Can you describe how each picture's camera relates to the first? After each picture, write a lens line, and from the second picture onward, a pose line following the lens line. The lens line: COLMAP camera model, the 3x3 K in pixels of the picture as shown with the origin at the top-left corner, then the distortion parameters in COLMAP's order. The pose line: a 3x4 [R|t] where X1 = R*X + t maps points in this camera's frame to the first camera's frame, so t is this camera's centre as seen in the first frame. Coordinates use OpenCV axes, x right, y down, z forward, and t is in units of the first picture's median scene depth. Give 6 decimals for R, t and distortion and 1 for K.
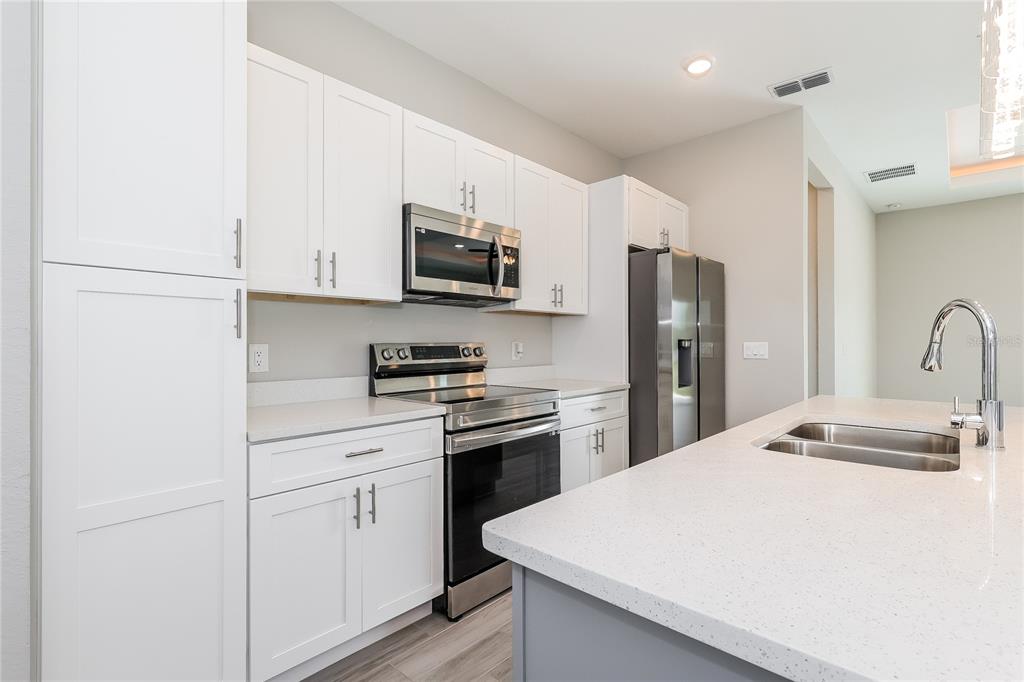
lens RADIAL K [[480.2, 0, 512.0], [0, 480.2, 341.0], [0, 0, 1]] dist [0.002052, 0.000169]
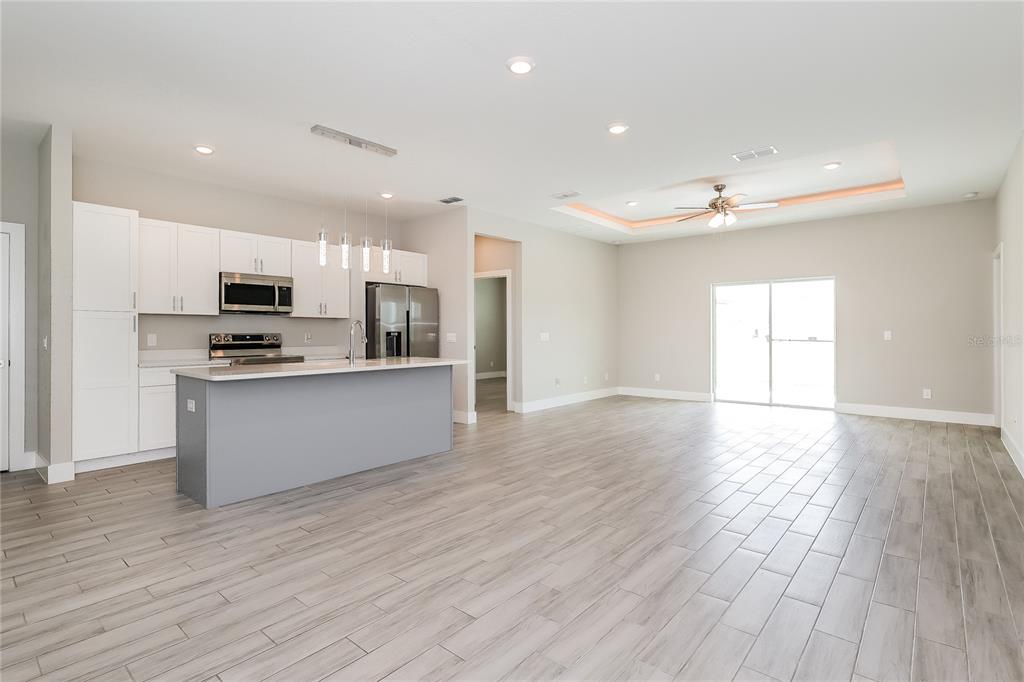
lens RADIAL K [[494.8, 0, 514.2], [0, 494.8, 331.4], [0, 0, 1]] dist [-0.000767, -0.000494]
pose [[0.998873, 0.000084, 0.047464, 0.910469], [-0.000047, 1.000000, -0.000782, -0.002855], [-0.047464, 0.000778, 0.998873, -1.209510]]
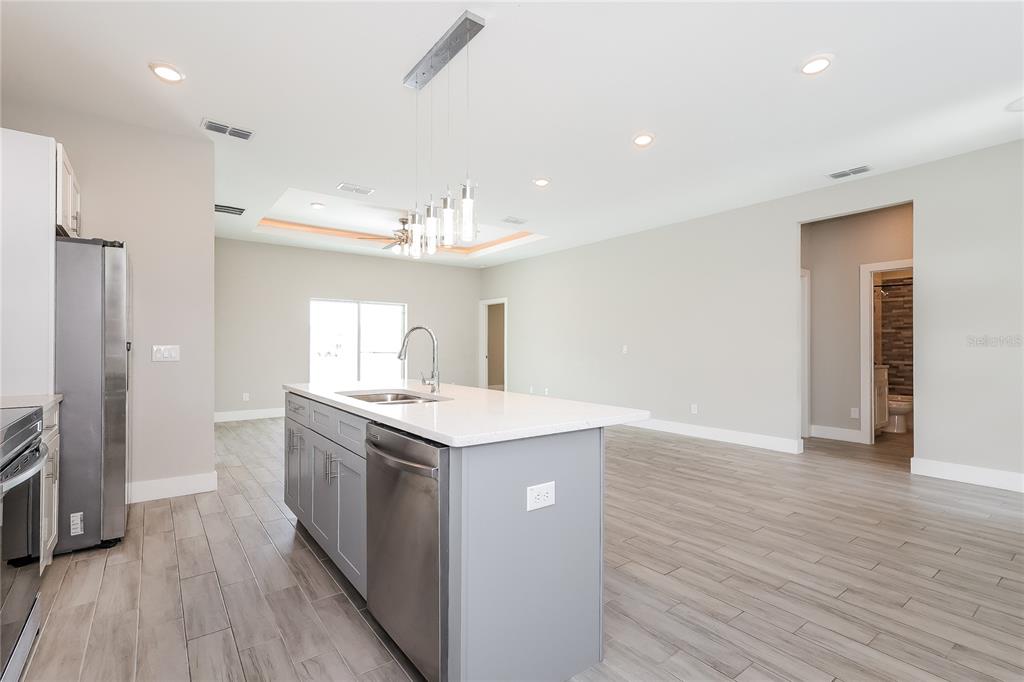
lens RADIAL K [[472.0, 0, 507.0], [0, 472.0, 344.8], [0, 0, 1]] dist [0.014336, 0.000239]
pose [[0.174869, 0.005135, 0.984578, -0.530981], [-0.002816, 0.999985, -0.004716, 0.005820], [-0.984588, -0.001948, 0.174881, 0.129938]]
